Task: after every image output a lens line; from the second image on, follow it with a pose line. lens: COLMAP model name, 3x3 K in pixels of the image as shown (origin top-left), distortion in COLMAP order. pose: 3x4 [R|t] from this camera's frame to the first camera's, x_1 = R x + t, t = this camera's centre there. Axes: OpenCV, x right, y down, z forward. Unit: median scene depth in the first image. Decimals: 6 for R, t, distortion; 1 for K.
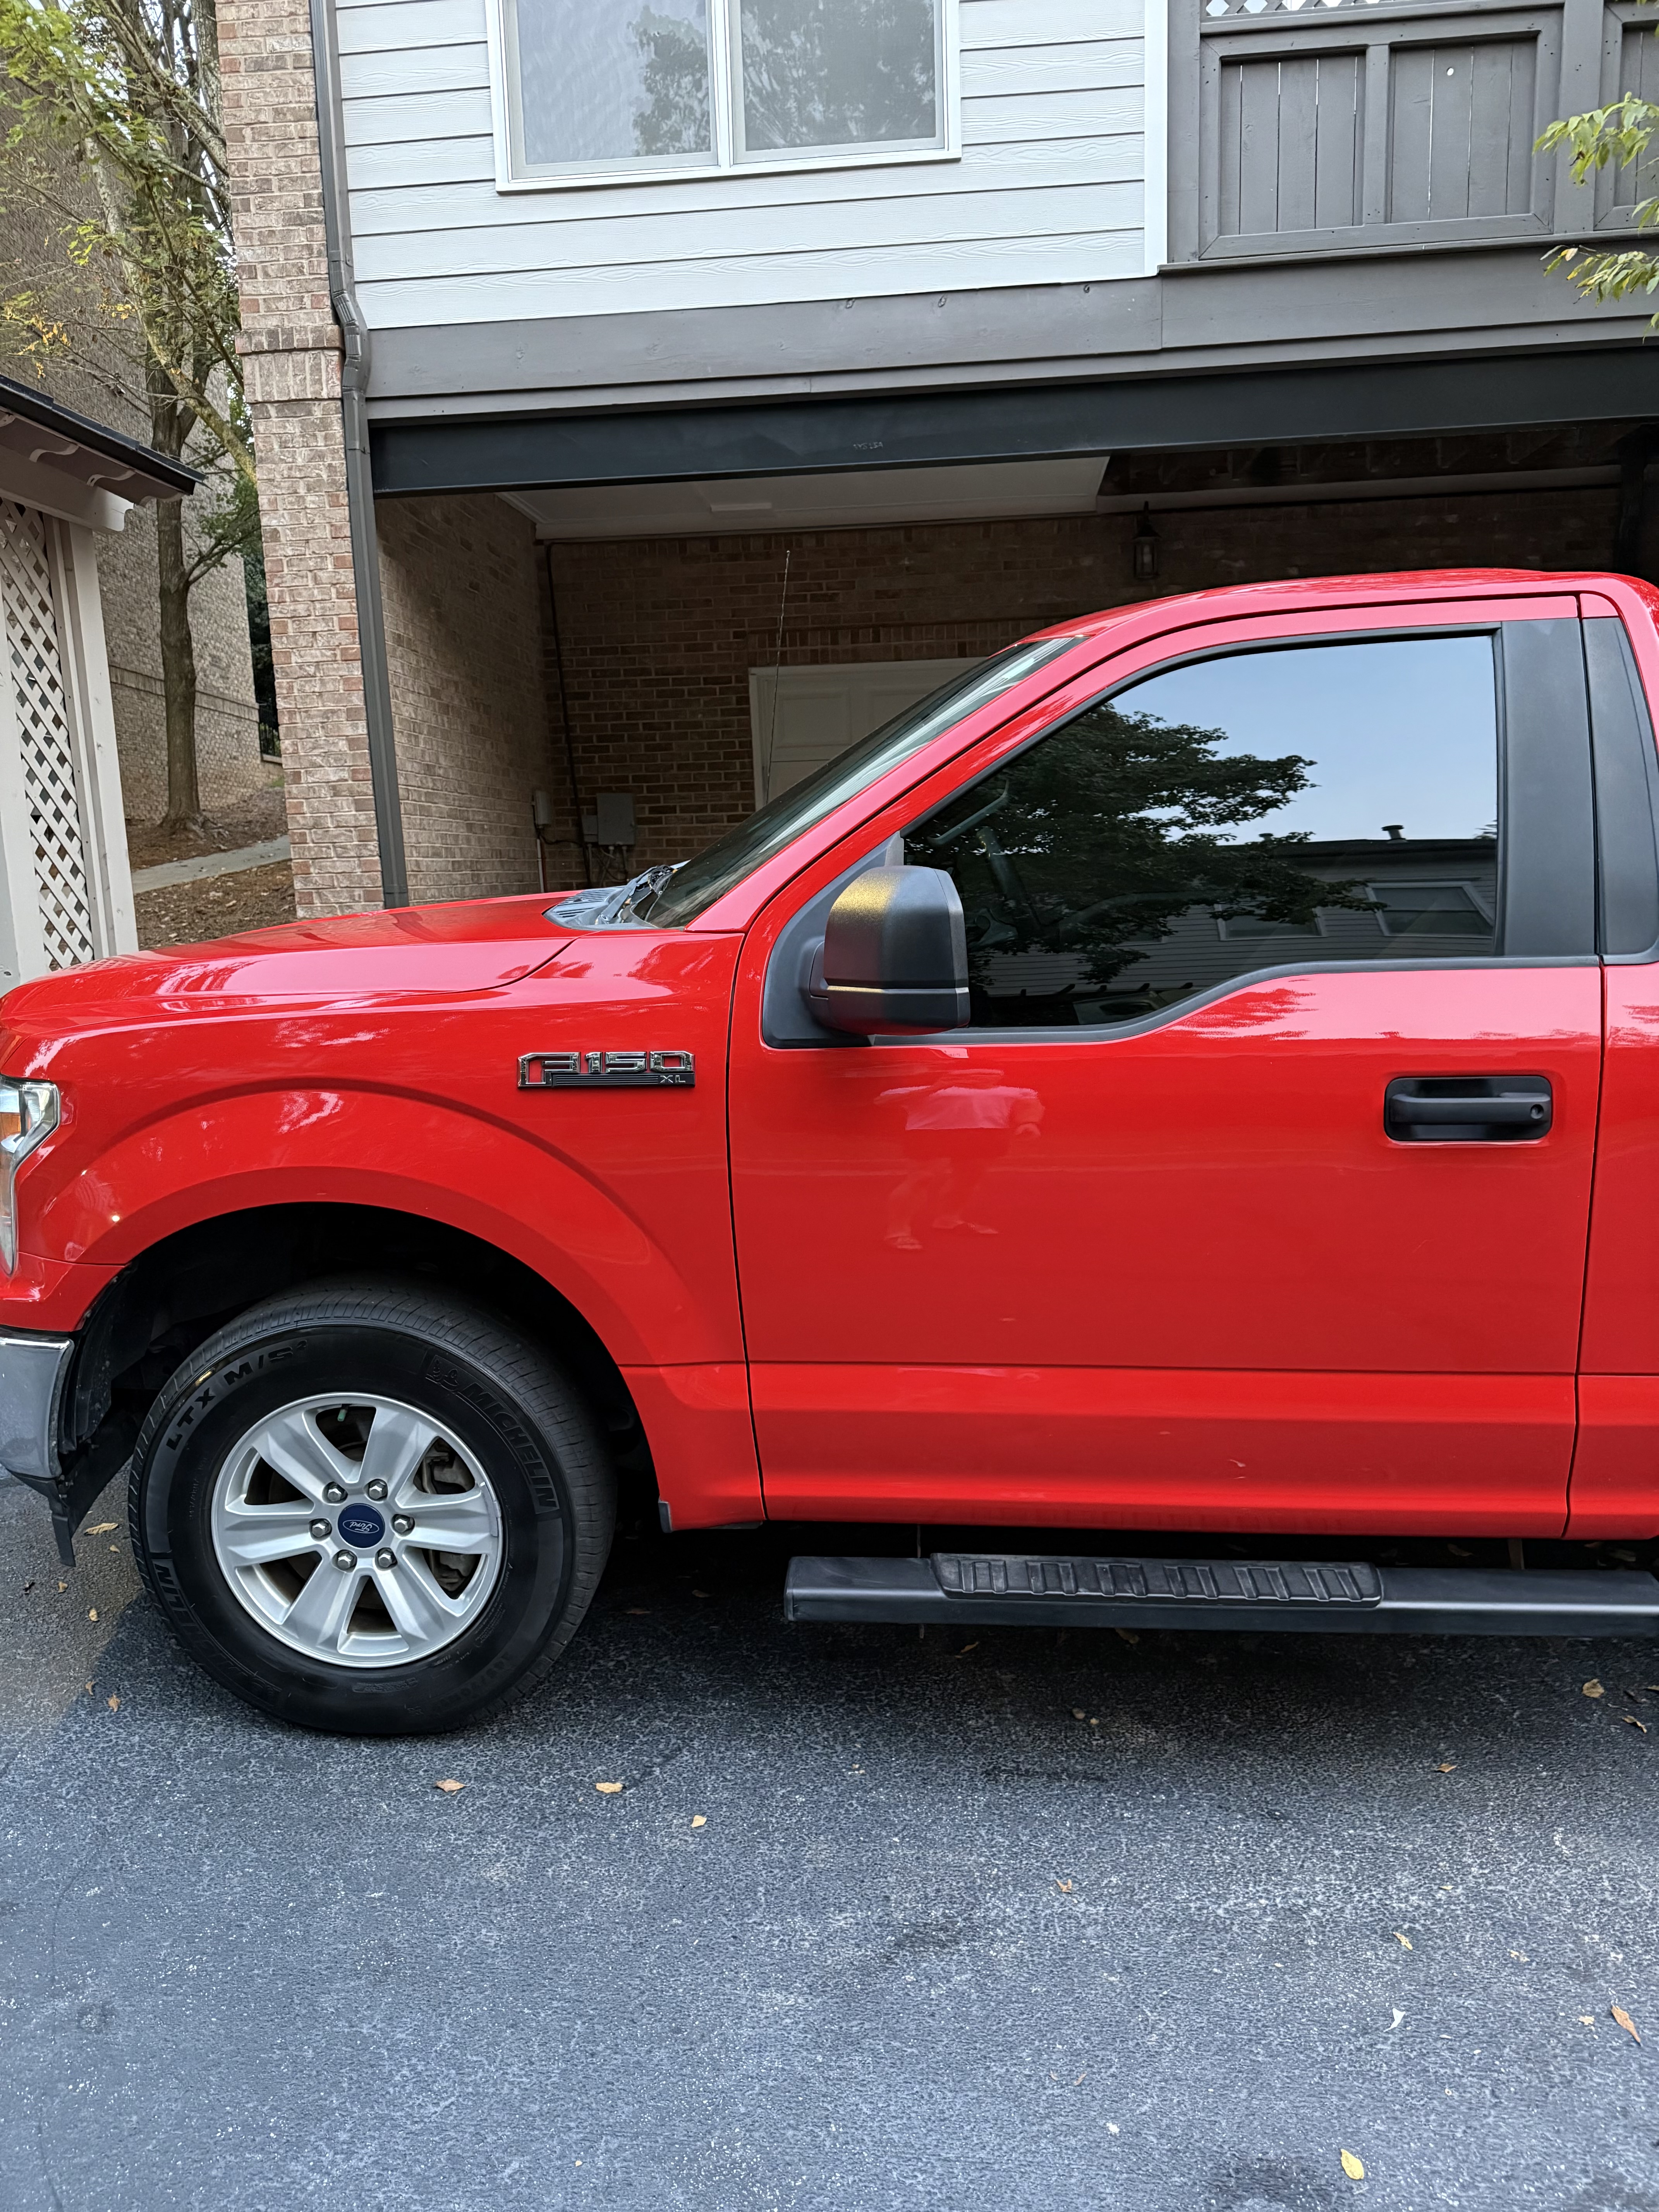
lens RADIAL K [[1562.6, 0, 867.4], [0, 1562.6, 1106.6], [0, 0, 1]] dist [0.039966, -0.061073]
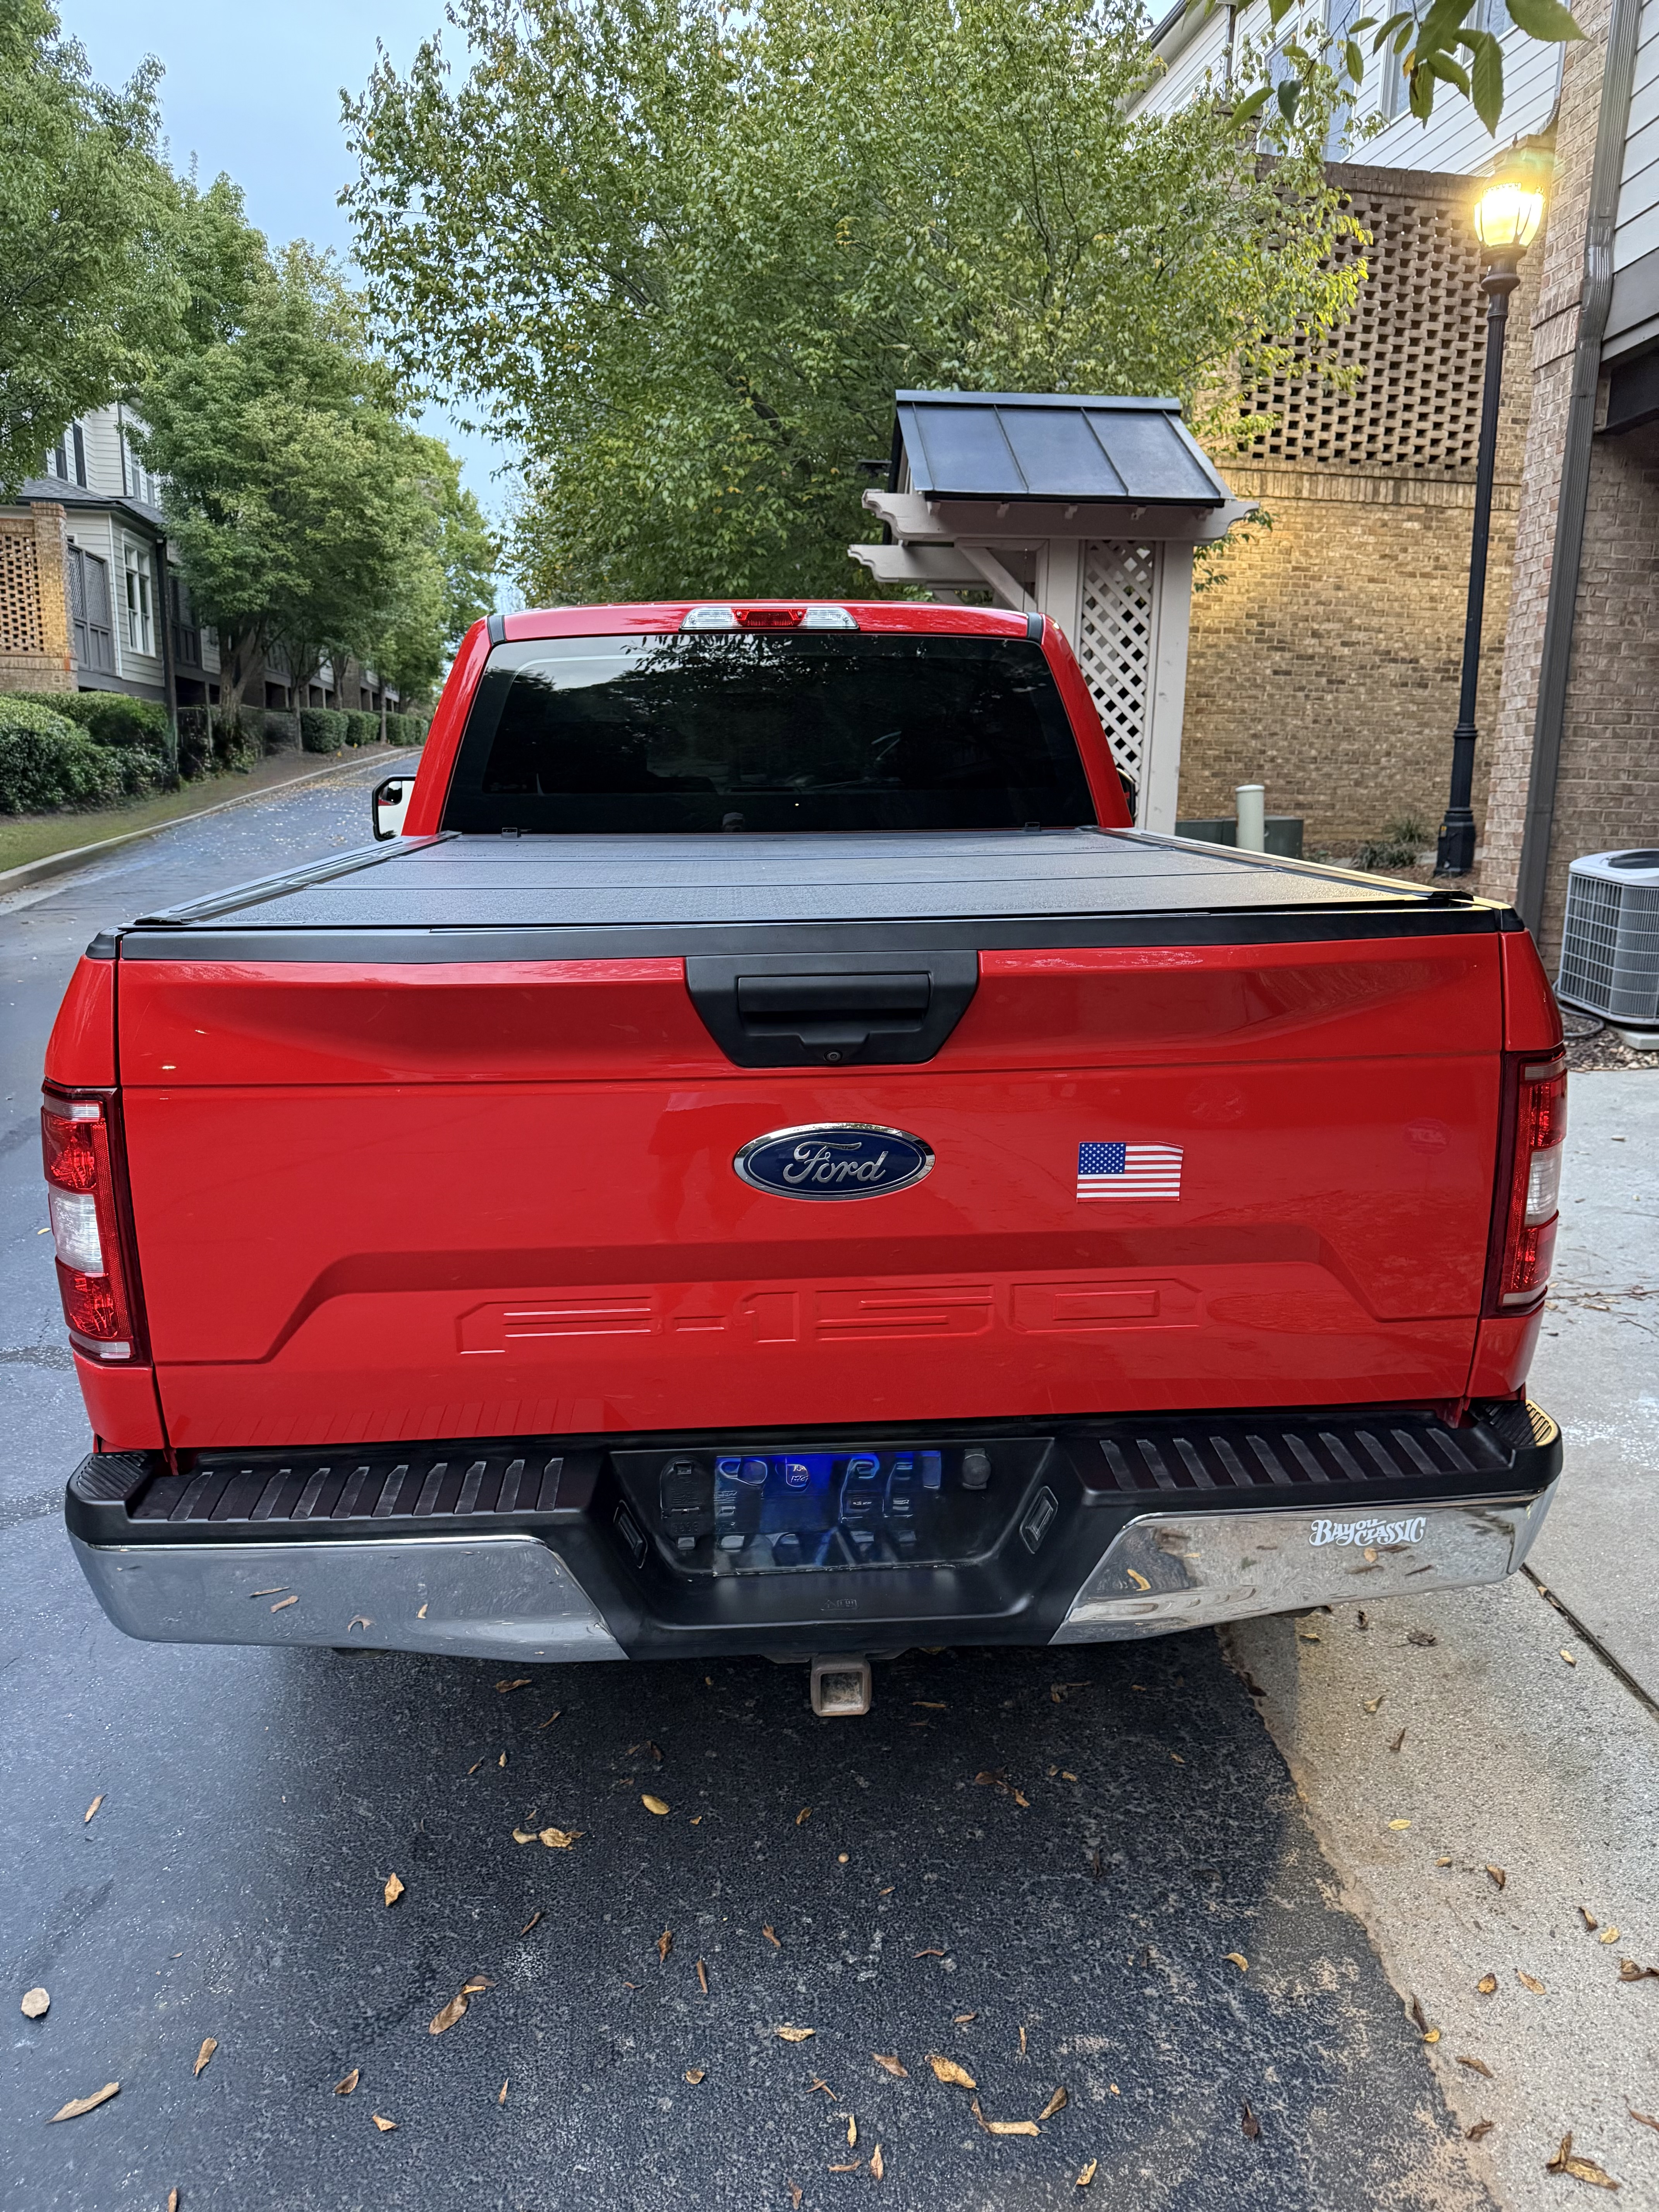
lens RADIAL K [[1587.3, 0, 829.5], [0, 1587.3, 1106.0], [0, 0, 1]] dist [0.010003, -0.008314]
pose [[0.135033, 0.230656, -0.963620, 0.547457], [-0.177712, 0.962395, 0.205460, -0.058887], [0.974774, 0.143503, 0.170945, 0.273660]]
